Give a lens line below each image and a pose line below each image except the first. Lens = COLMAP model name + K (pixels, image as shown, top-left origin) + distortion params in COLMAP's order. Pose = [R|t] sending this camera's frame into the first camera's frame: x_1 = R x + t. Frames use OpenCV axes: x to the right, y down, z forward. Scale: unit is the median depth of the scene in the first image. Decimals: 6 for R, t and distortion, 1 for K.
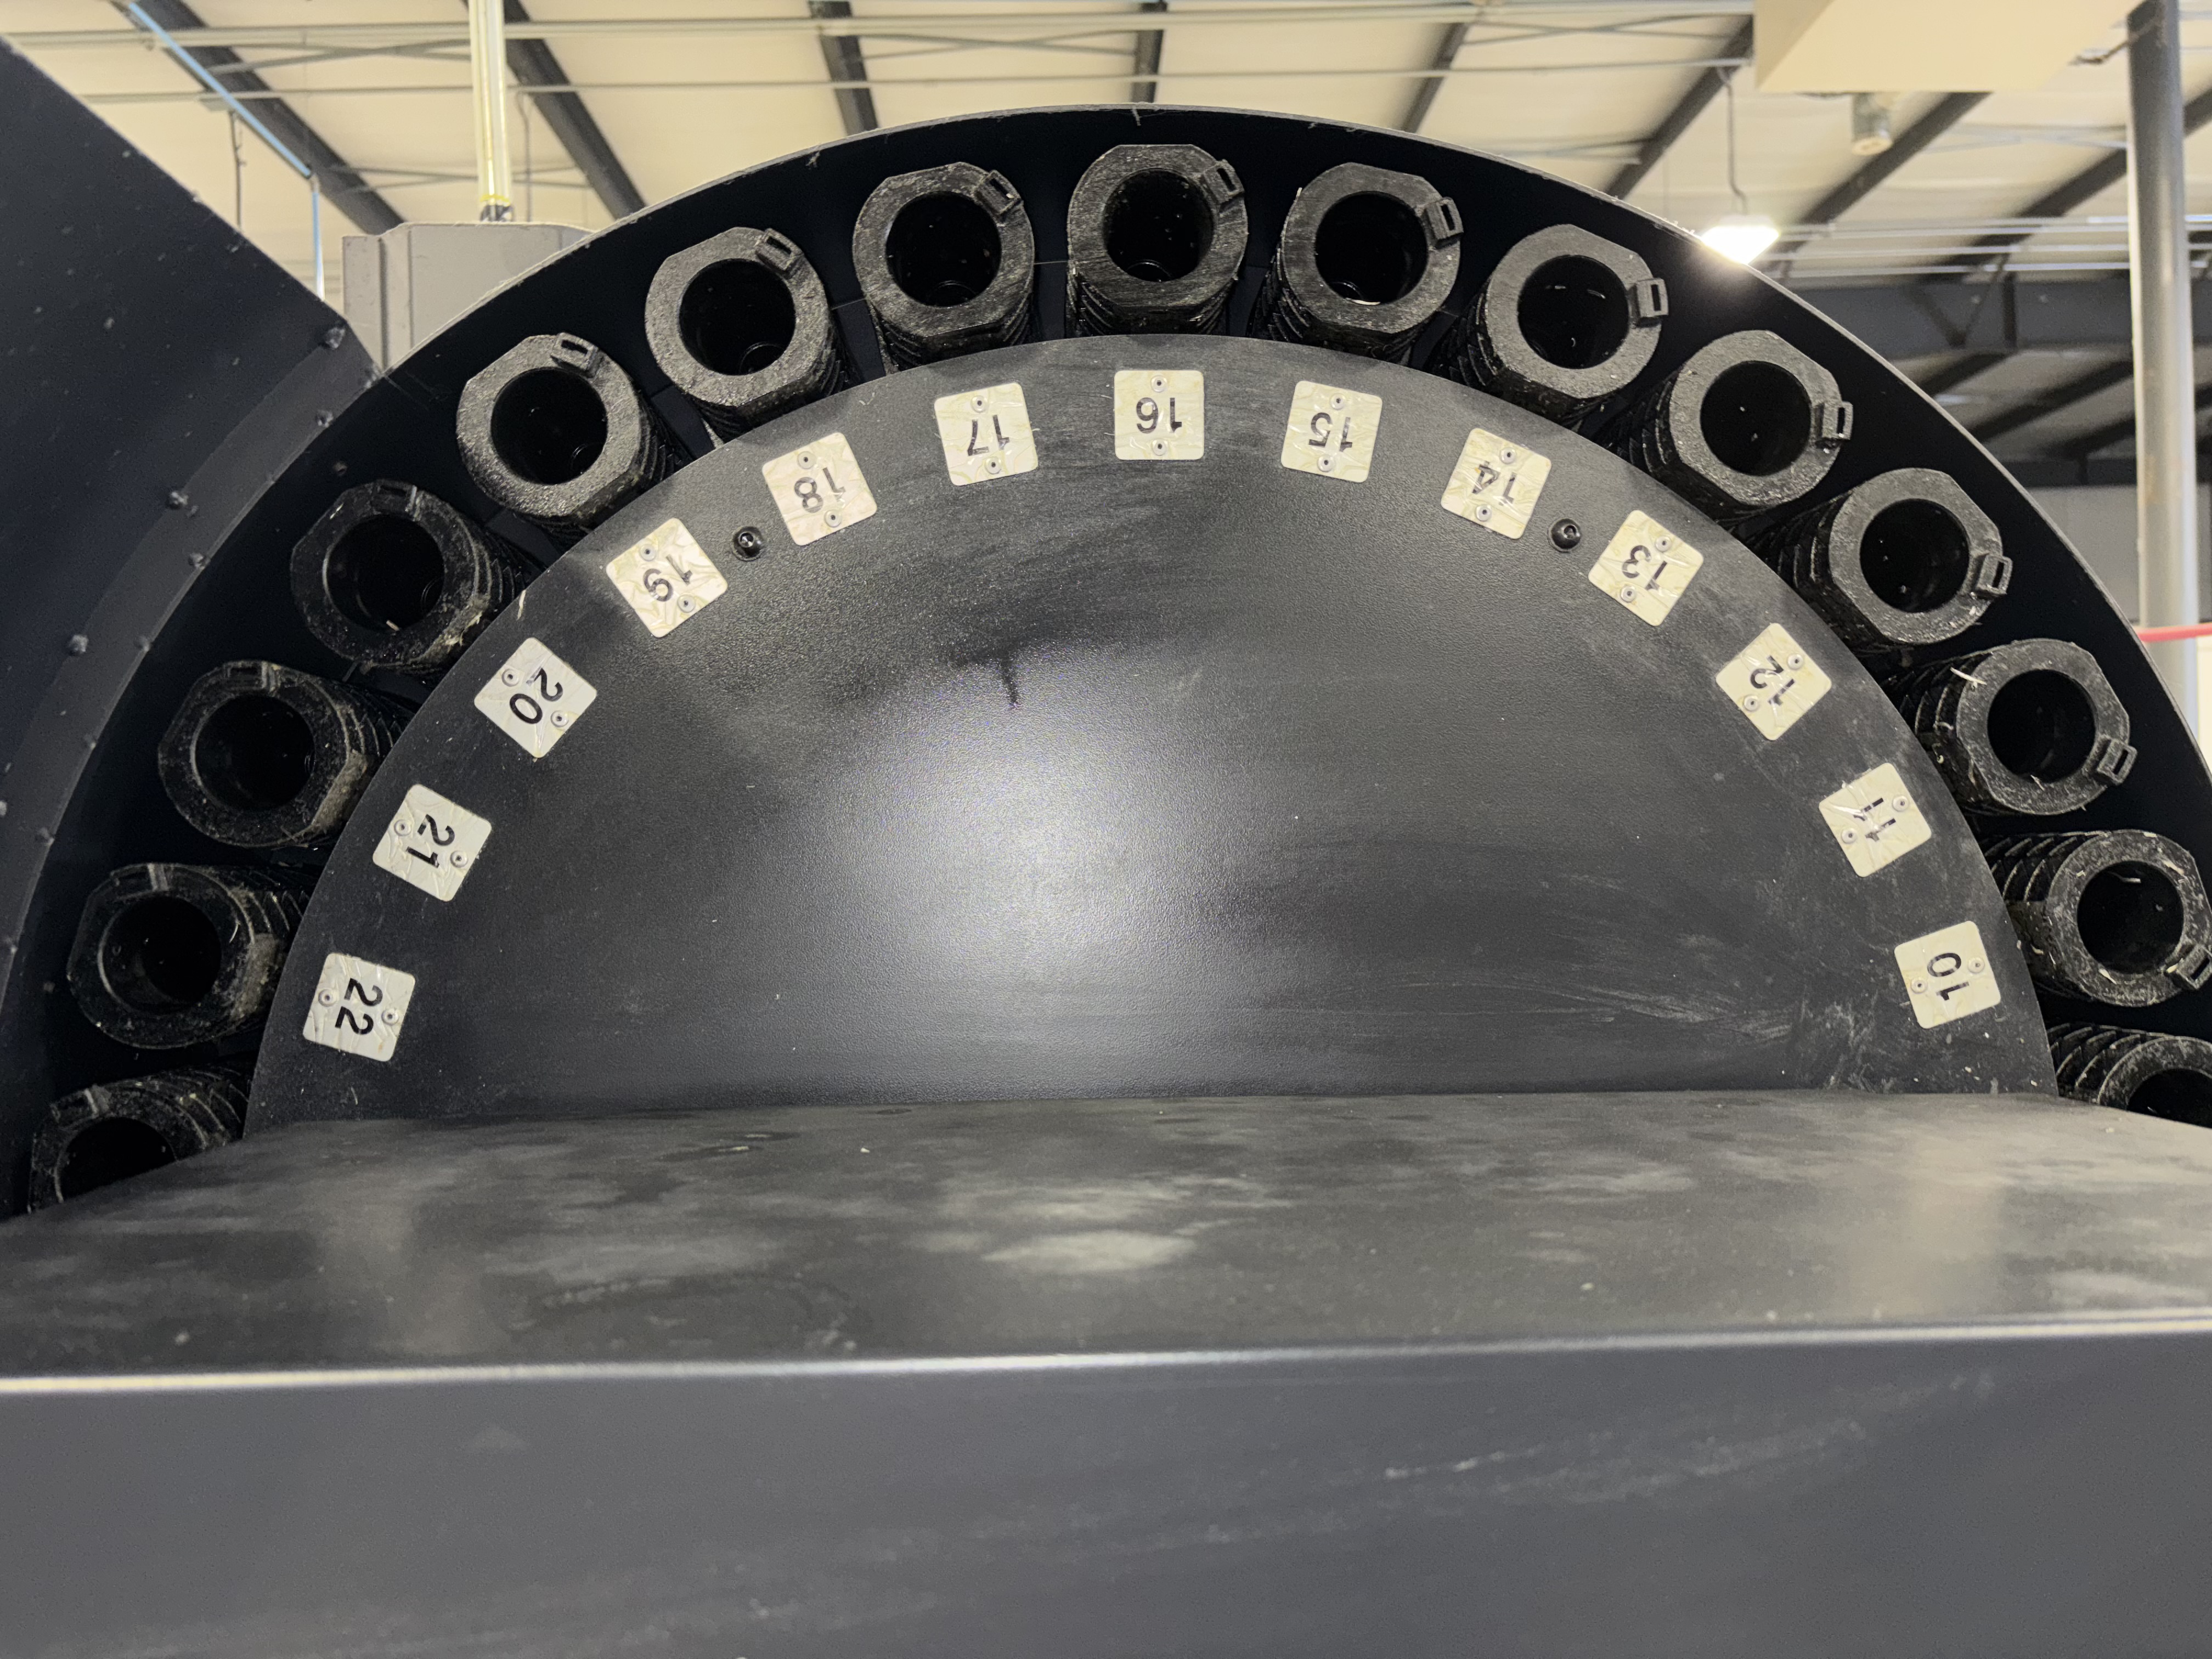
lens RADIAL K [[1661.2, 0, 1108.6], [0, 1661.2, 837.6], [0, 0, 1]] dist [0.027047, -0.046547]
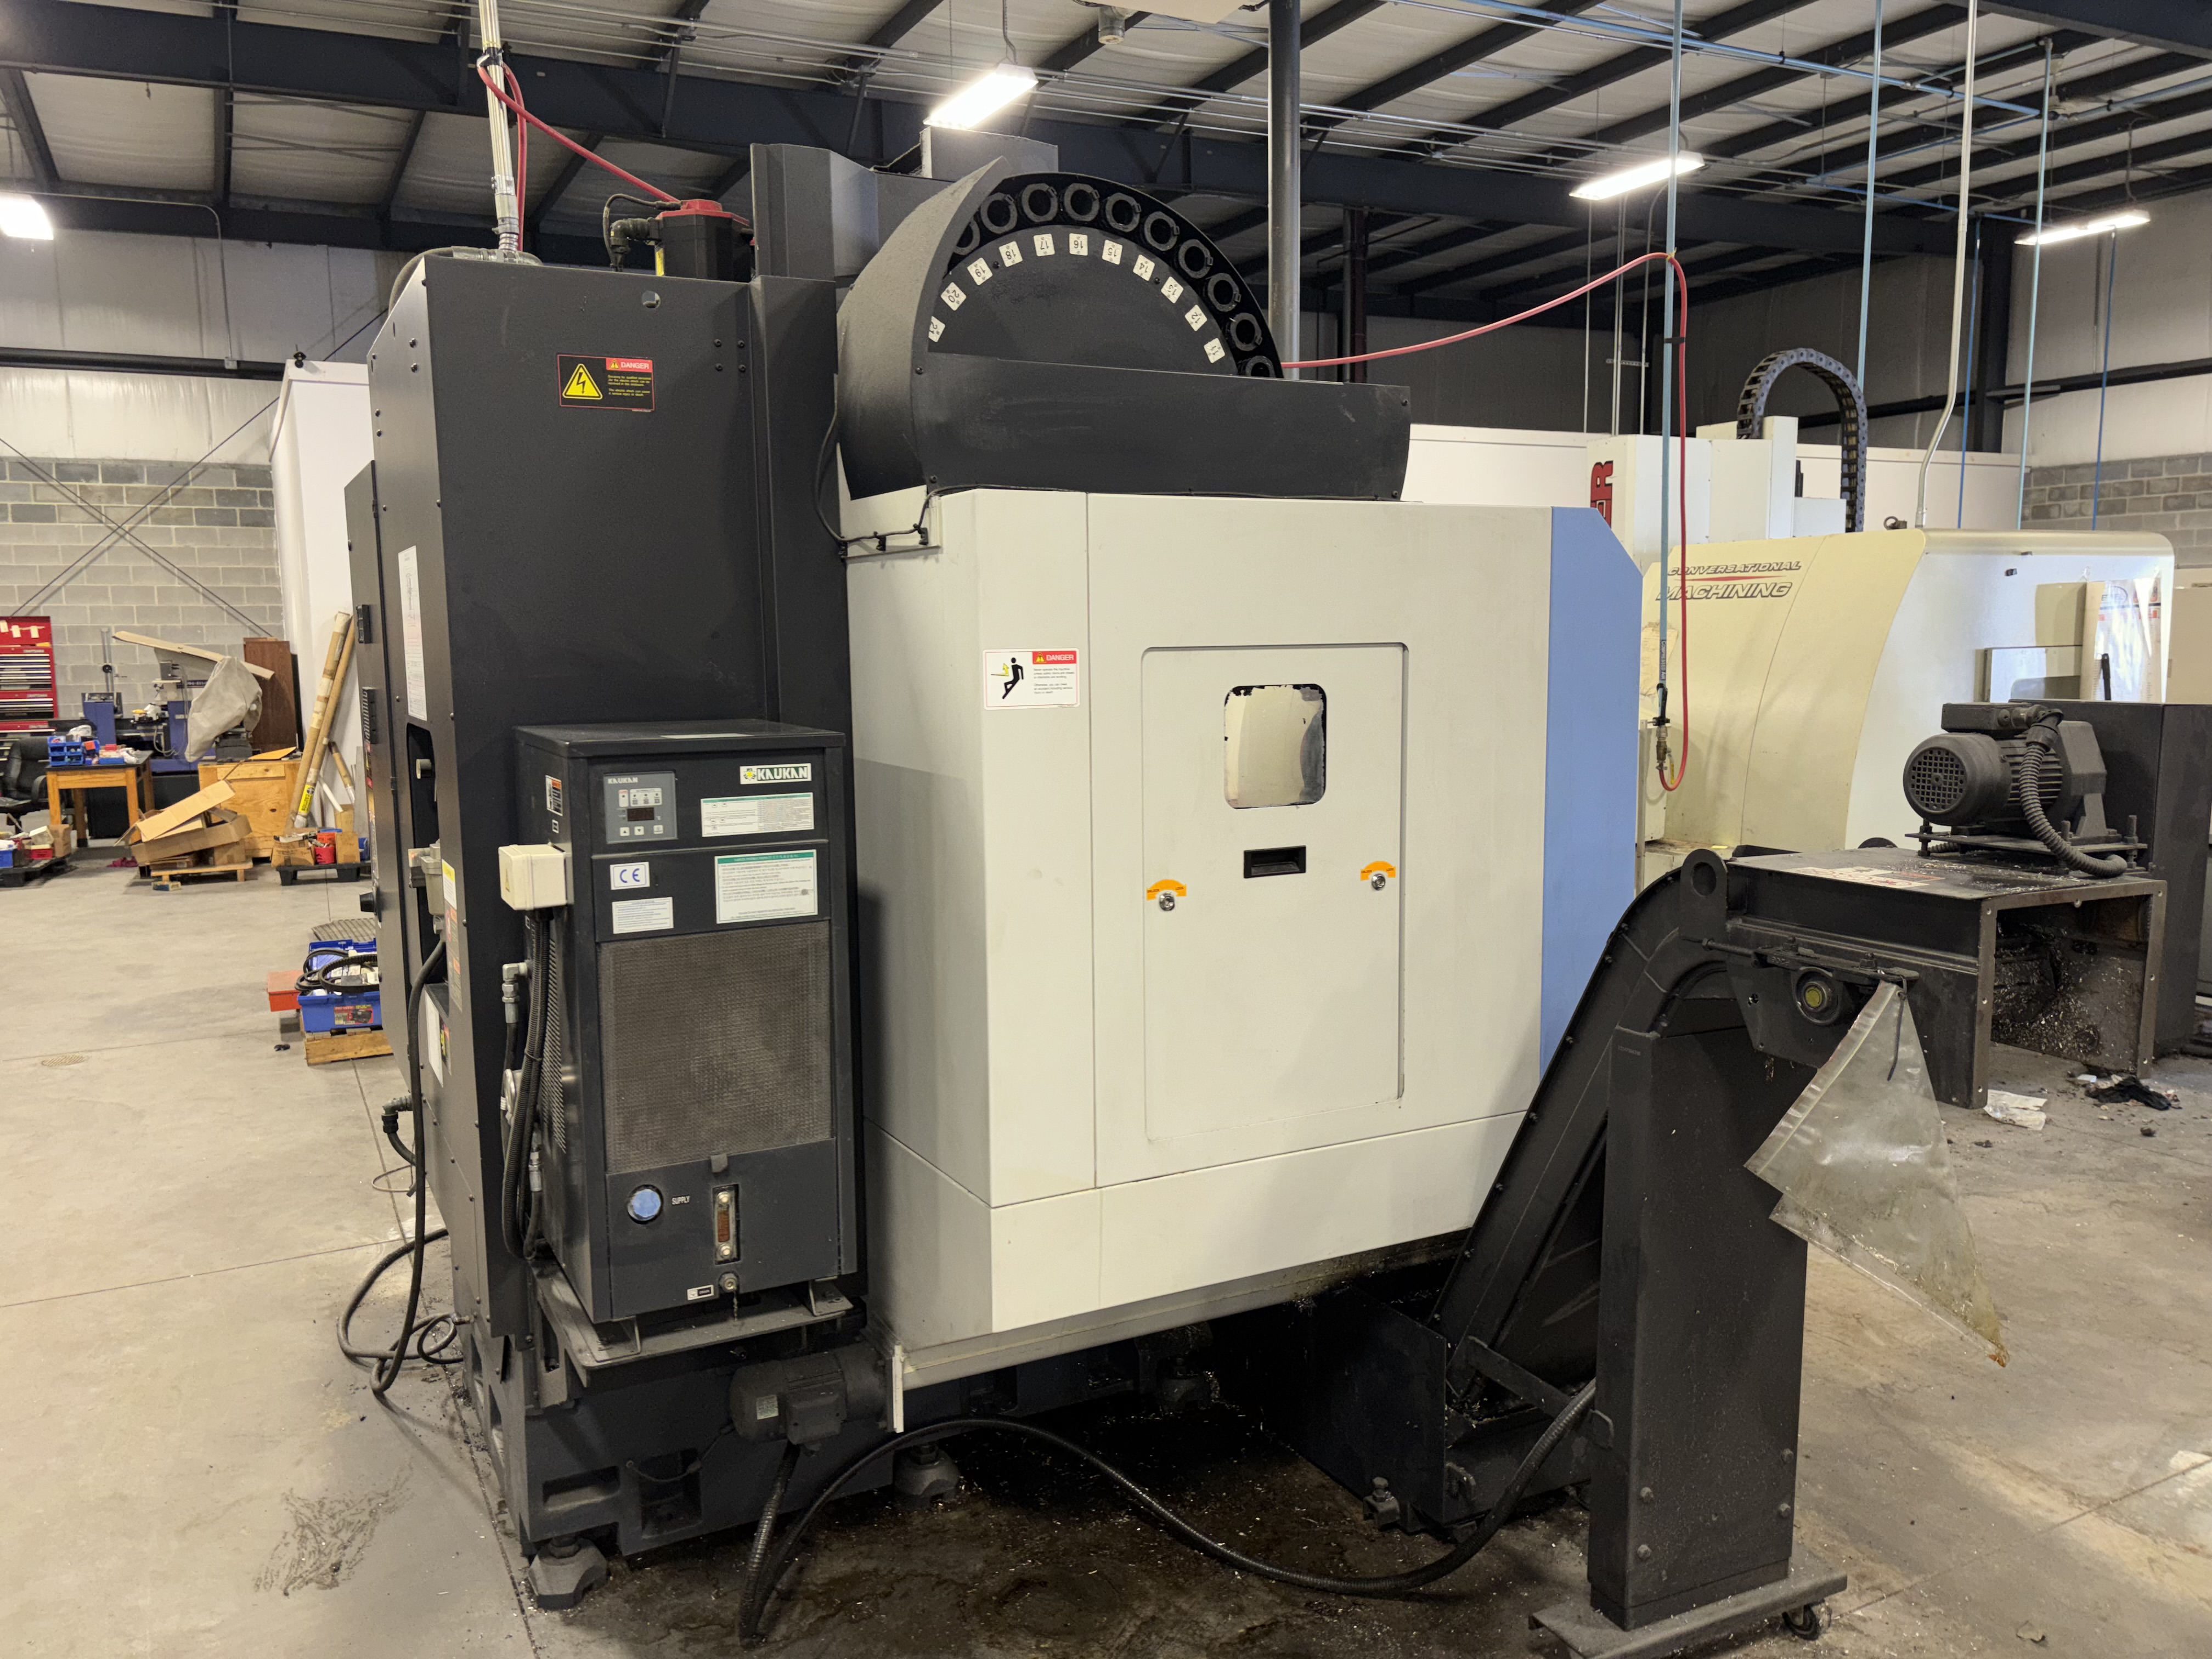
lens RADIAL K [[1661.2, 0, 1103.7], [0, 1661.2, 826.0], [0, 0, 1]] dist [0.027047, -0.046547]
pose [[0.896377, -0.049807, 0.440486, -1.972218], [-0.004995, 0.992470, 0.122386, 0.755372], [-0.443264, -0.111904, 0.889378, -3.213990]]
